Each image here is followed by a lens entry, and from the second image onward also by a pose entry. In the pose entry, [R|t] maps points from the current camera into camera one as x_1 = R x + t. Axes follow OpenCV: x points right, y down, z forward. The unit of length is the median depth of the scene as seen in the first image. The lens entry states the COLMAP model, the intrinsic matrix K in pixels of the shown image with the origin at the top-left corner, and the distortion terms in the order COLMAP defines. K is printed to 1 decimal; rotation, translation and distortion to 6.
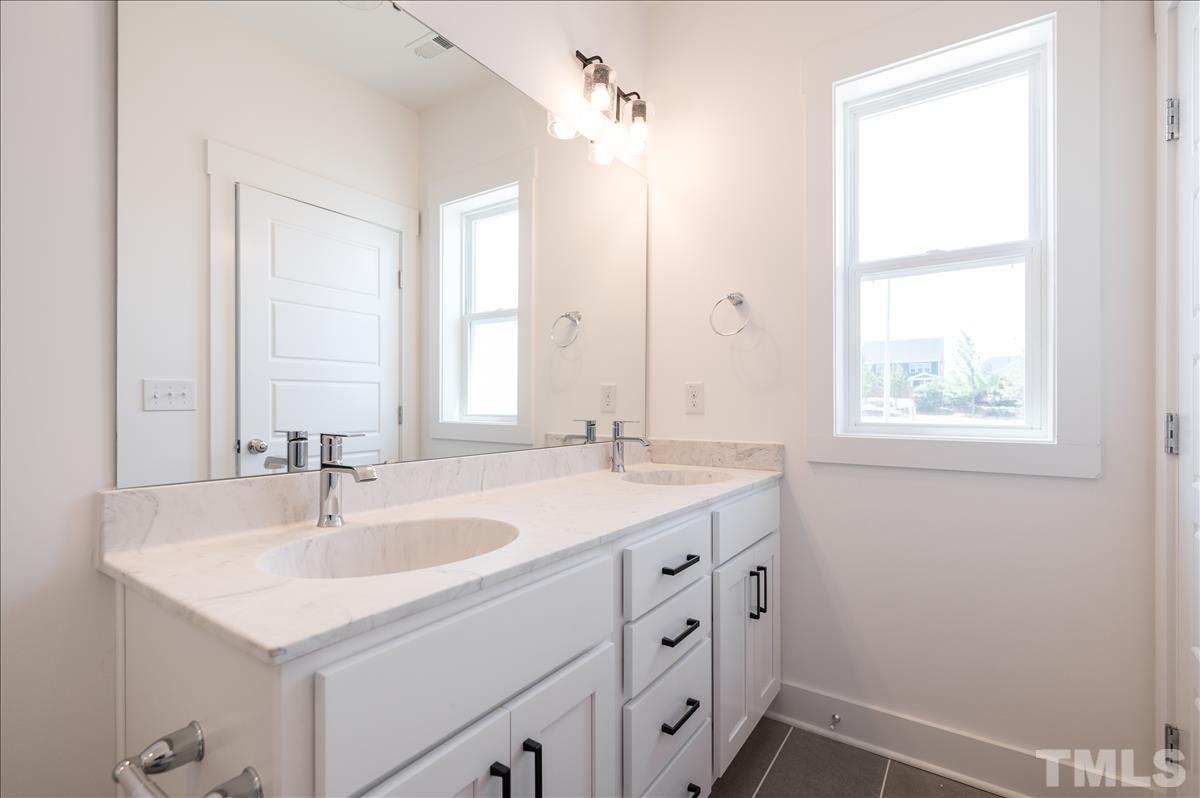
lens RADIAL K [[554.8, 0, 600.3], [0, 554.8, 401.0], [0, 0, 1]] dist [0.009000, -0.003596]
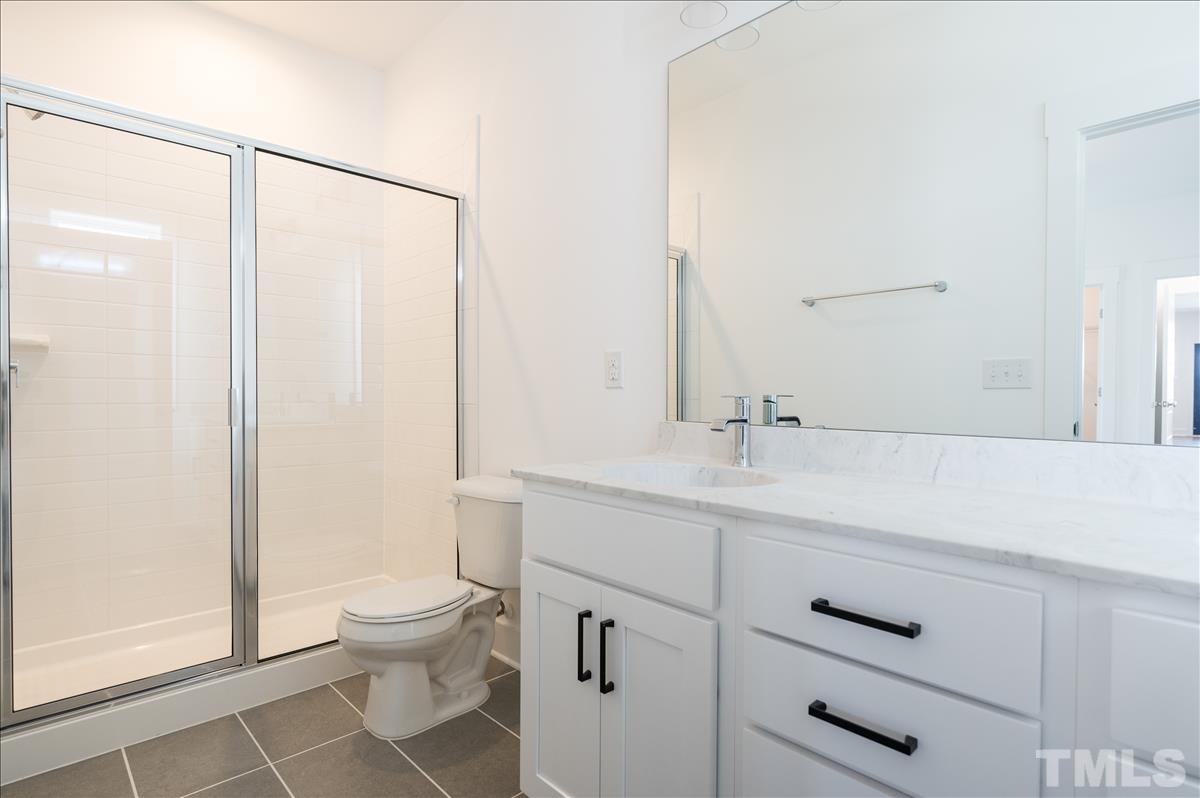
lens RADIAL K [[630.6, 0, 601.6], [0, 630.6, 400.5], [0, 0, 1]] dist [0.009822, -0.001767]
pose [[-0.231436, 0.008304, -0.972815, 0.960123], [0.002149, 0.999965, 0.008024, 0.051790], [0.972848, -0.000233, -0.231446, 0.945413]]
